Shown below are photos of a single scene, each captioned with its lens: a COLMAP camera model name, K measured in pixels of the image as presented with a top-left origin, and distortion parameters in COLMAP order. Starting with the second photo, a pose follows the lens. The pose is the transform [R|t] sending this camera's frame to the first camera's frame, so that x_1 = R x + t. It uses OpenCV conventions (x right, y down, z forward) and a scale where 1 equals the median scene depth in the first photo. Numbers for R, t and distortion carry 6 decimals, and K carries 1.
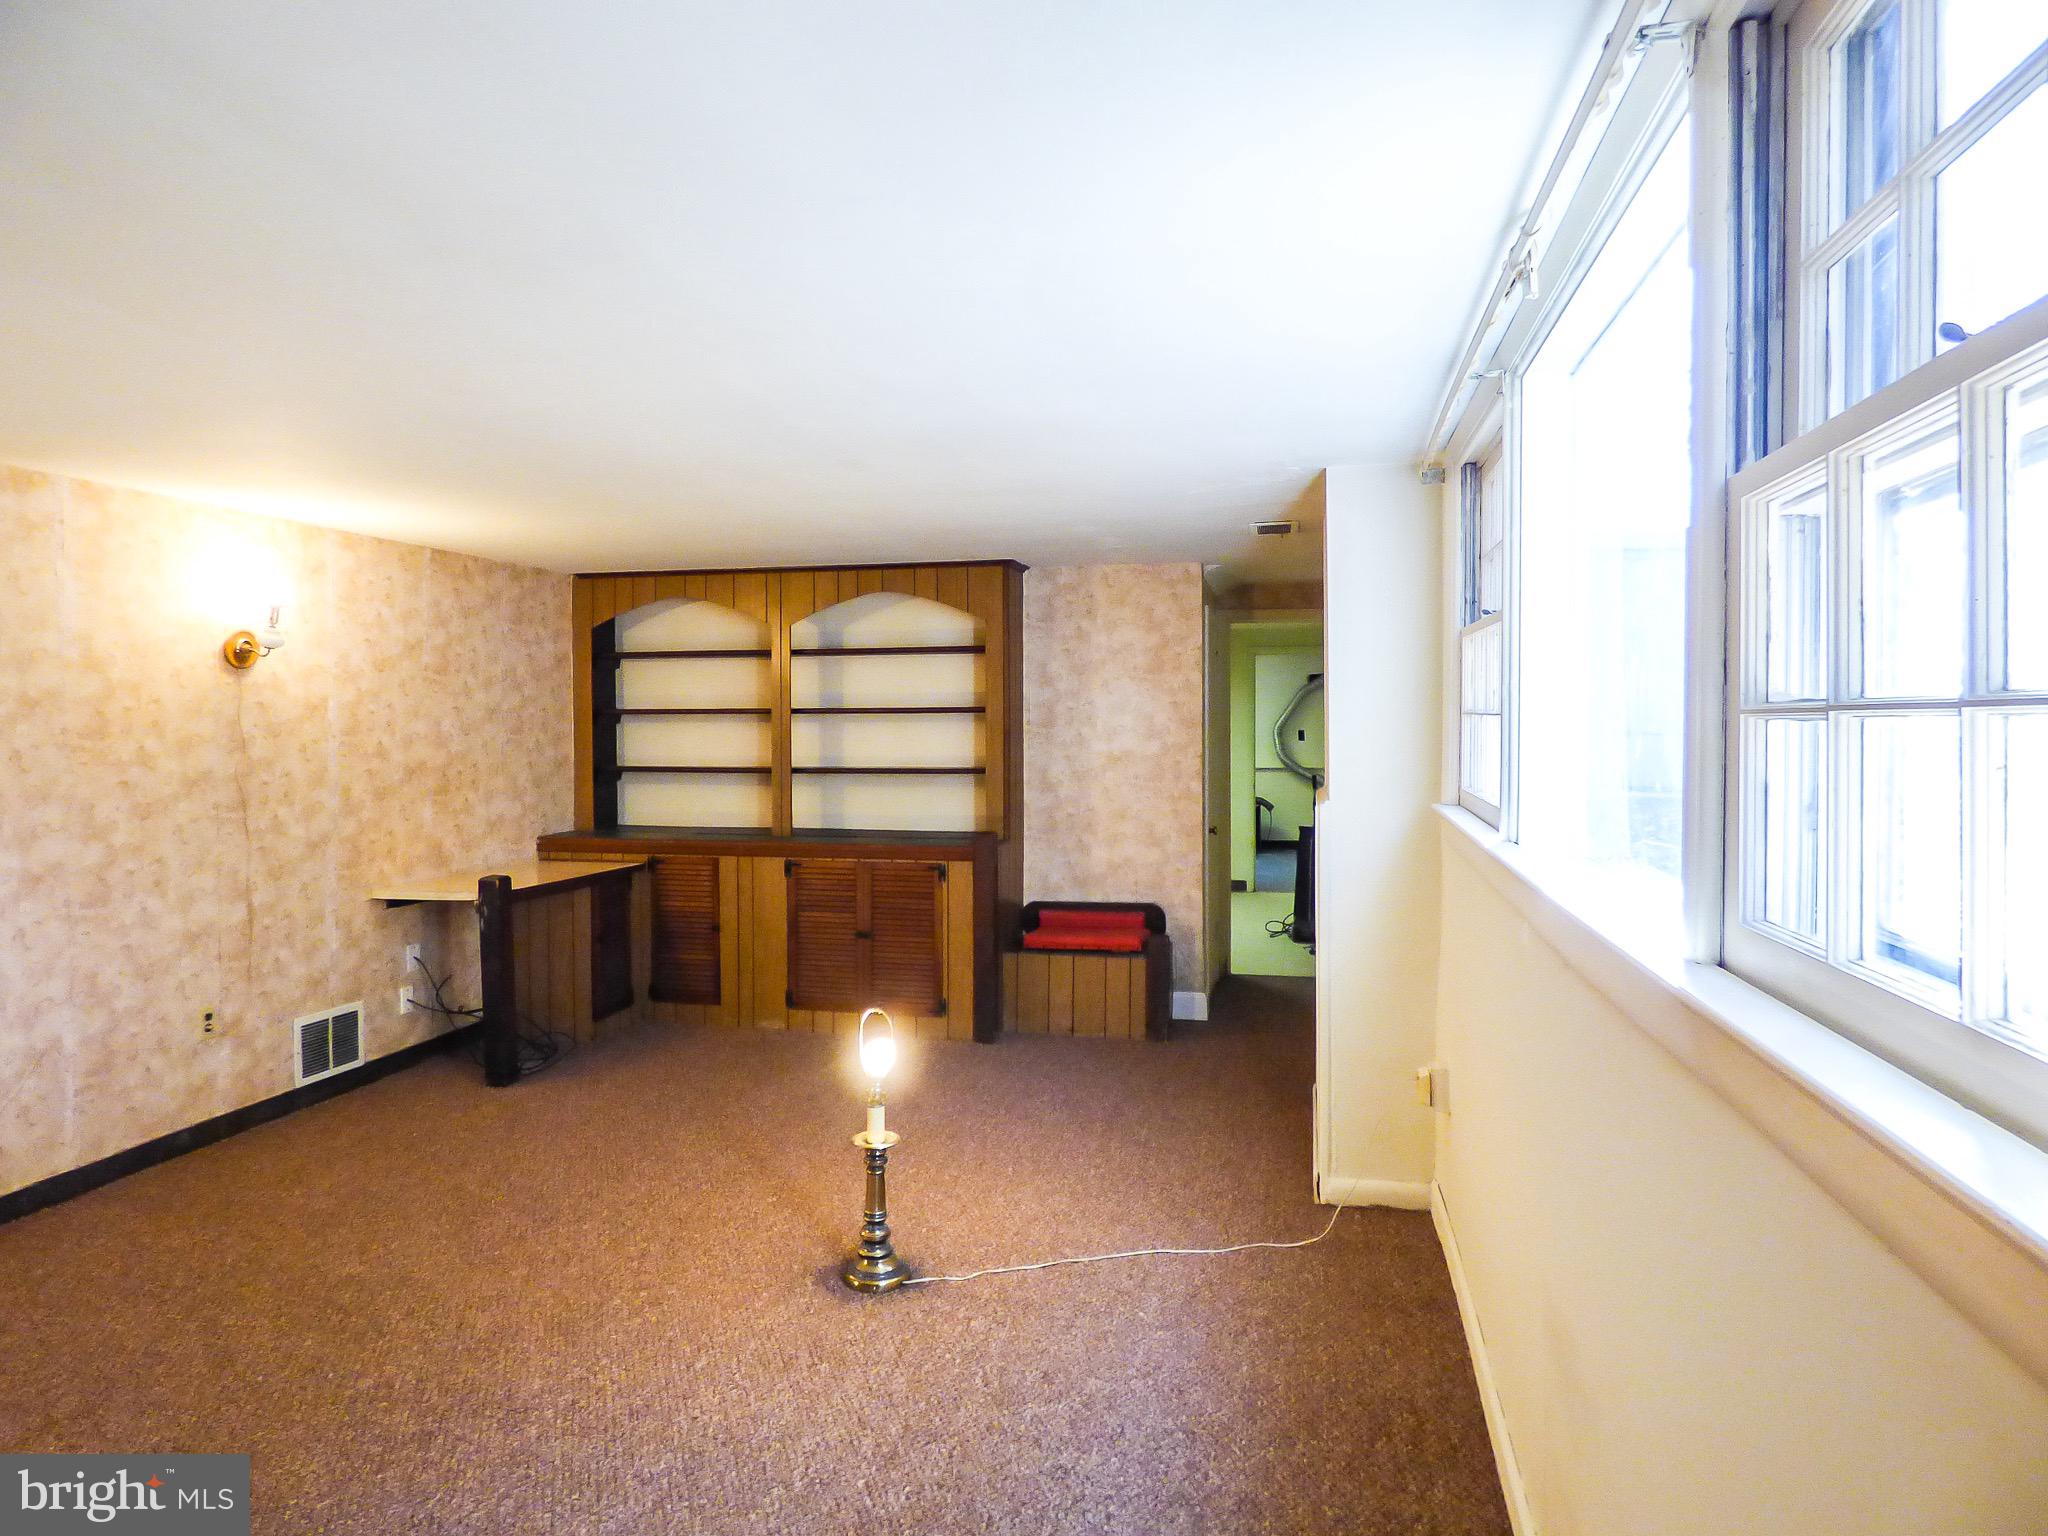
lens RADIAL K [[1277.0, 0, 1020.7], [0, 1277.0, 710.9], [0, 0, 1]] dist [-0.002242, -0.002567]
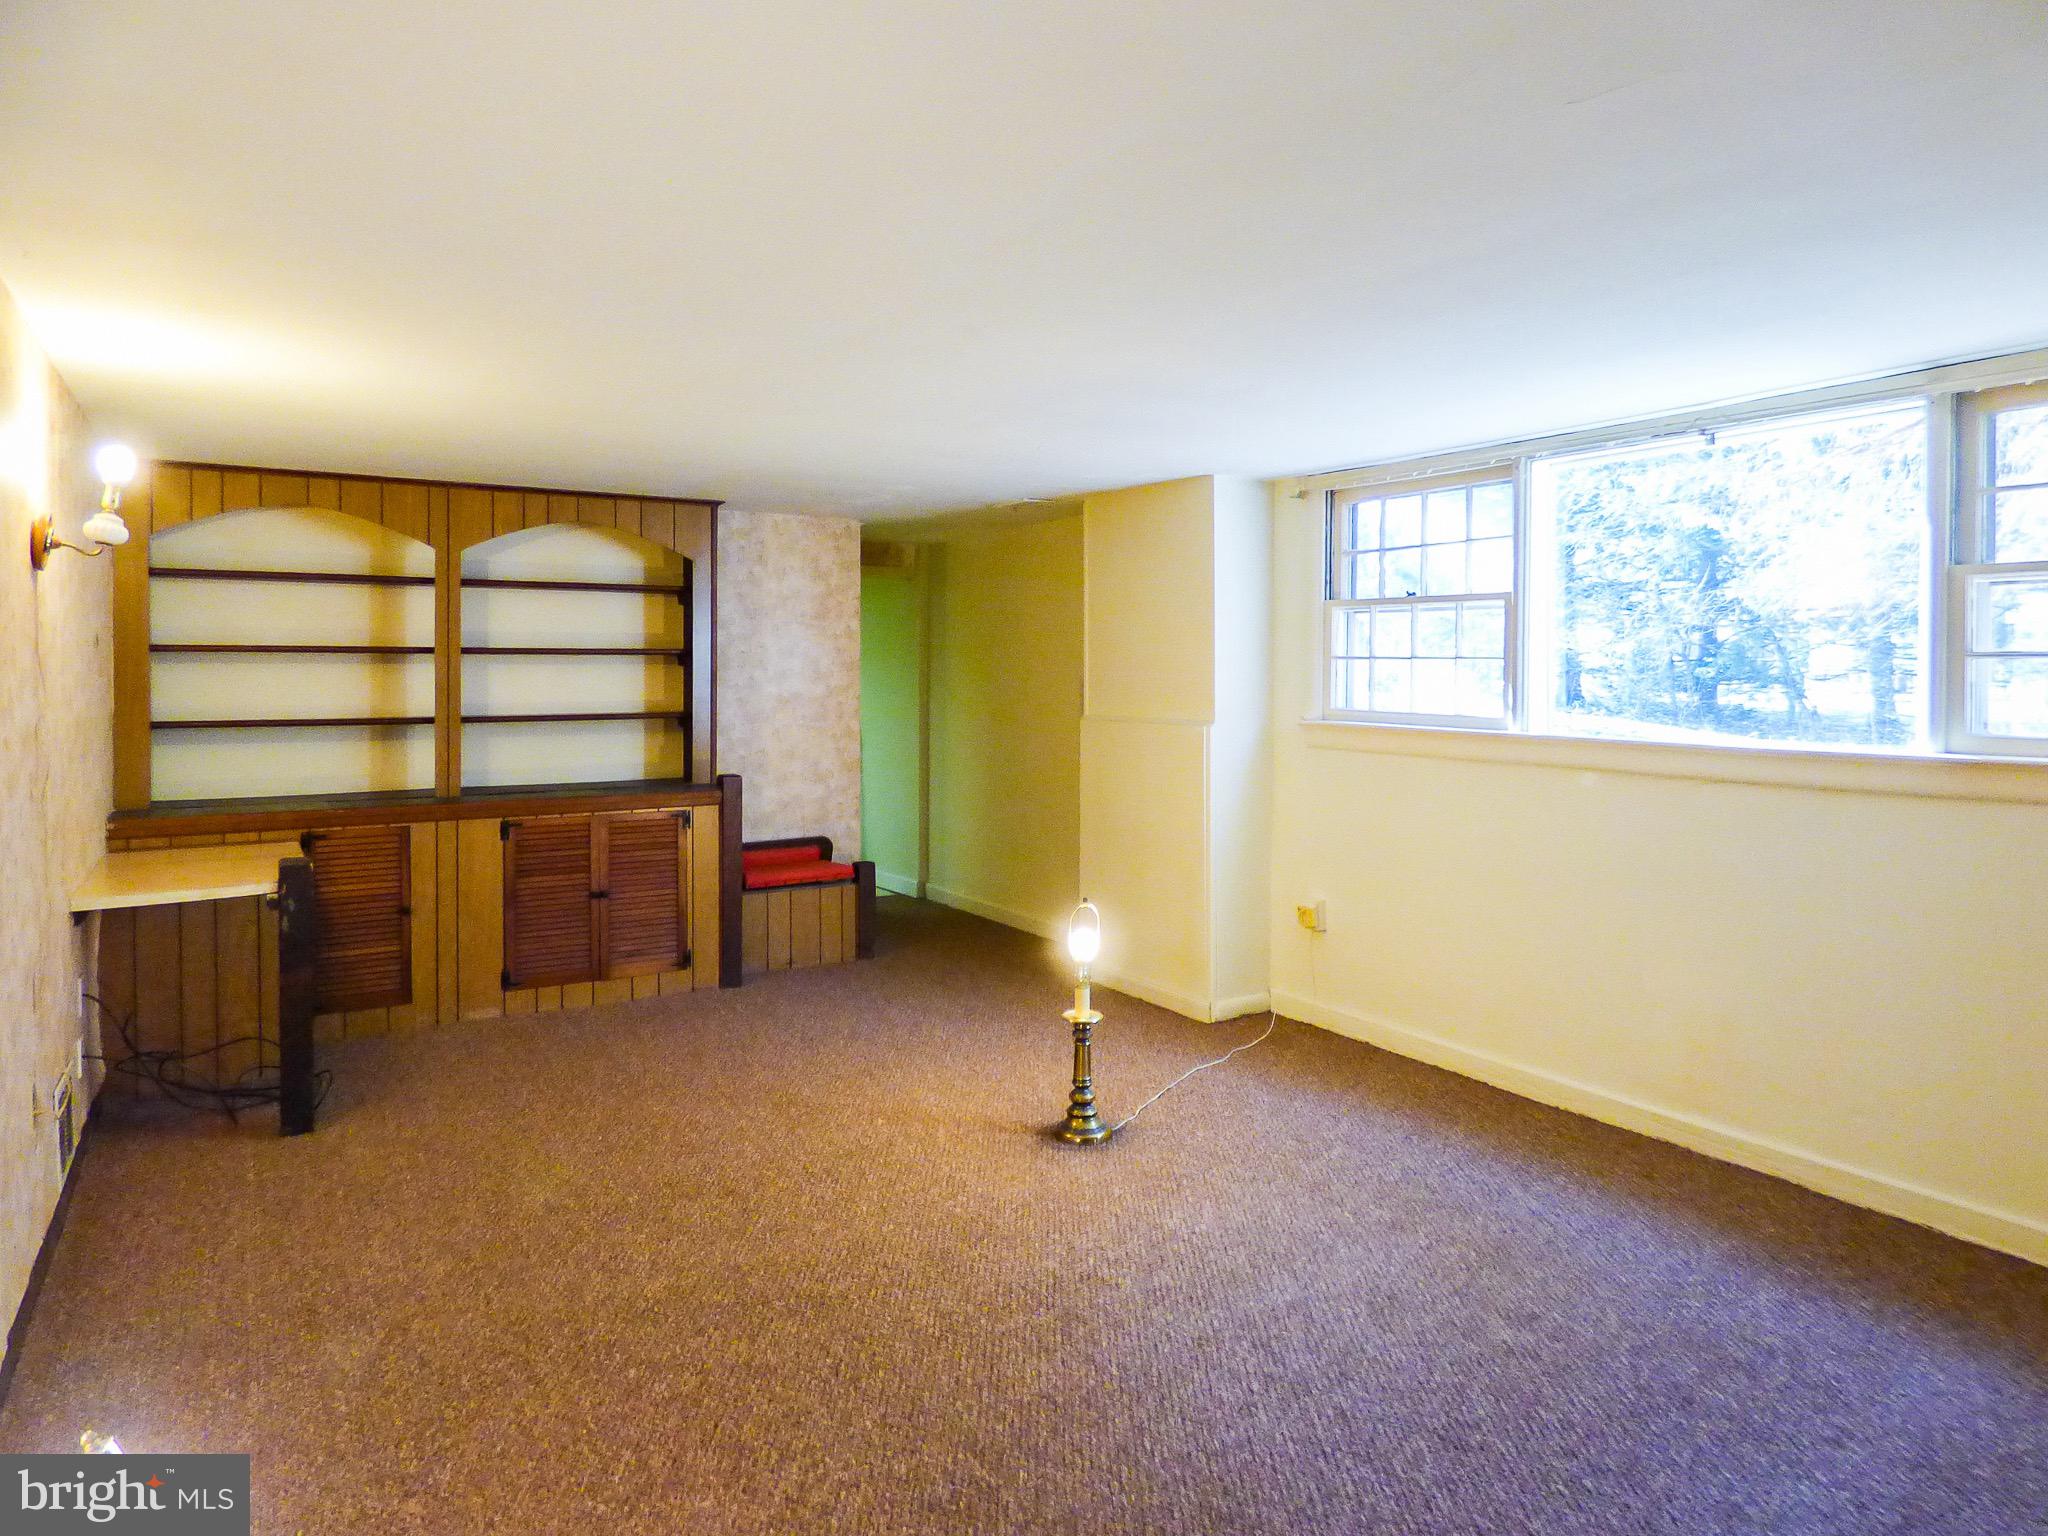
lens RADIAL K [[1293.7, 0, 1076.8], [0, 1293.7, 661.0], [0, 0, 1]] dist [0.023174, -0.001366]
pose [[0.691056, 0.009469, 0.722739, -0.549411], [-0.007418, 0.999954, -0.006009, 0.009958], [-0.722763, -0.001209, 0.691095, 0.102753]]
